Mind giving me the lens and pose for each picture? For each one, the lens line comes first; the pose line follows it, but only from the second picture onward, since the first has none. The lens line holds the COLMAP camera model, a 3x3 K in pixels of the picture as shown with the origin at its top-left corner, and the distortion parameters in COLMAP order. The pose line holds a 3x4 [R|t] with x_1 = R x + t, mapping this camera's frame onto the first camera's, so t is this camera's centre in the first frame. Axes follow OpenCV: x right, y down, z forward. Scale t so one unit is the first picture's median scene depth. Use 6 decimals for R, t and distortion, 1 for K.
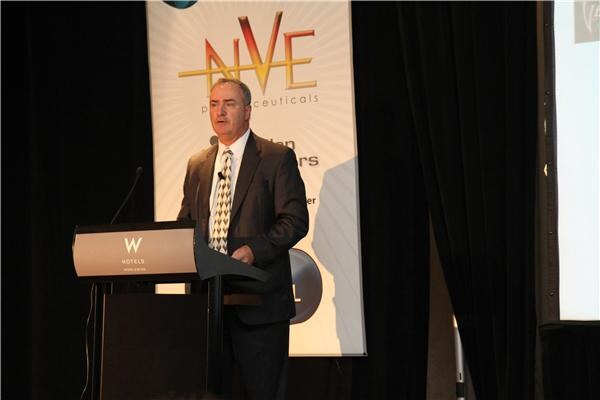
lens RADIAL K [[1449.3, 0, 298.2], [0, 1449.3, 205.6], [0, 0, 1]] dist [0.370078, 0.000000]
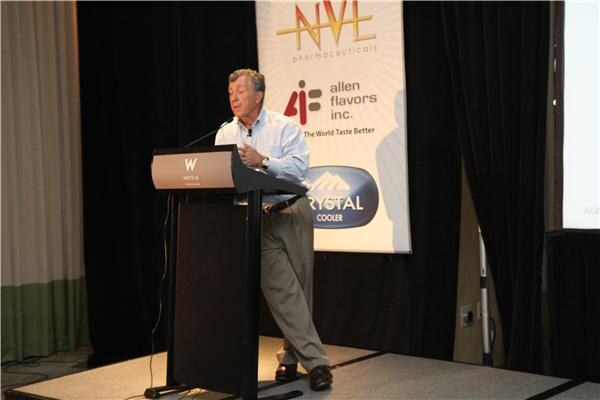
lens RADIAL K [[936.2, 0, 300.2], [0, 936.2, 197.1], [0, 0, 1]] dist [0.183640, 0.000000]
pose [[0.981580, 0.010847, -0.190745, 0.110152], [0.000890, 0.998117, 0.061338, 0.004796], [0.191051, -0.060378, 0.979721, 0.193900]]
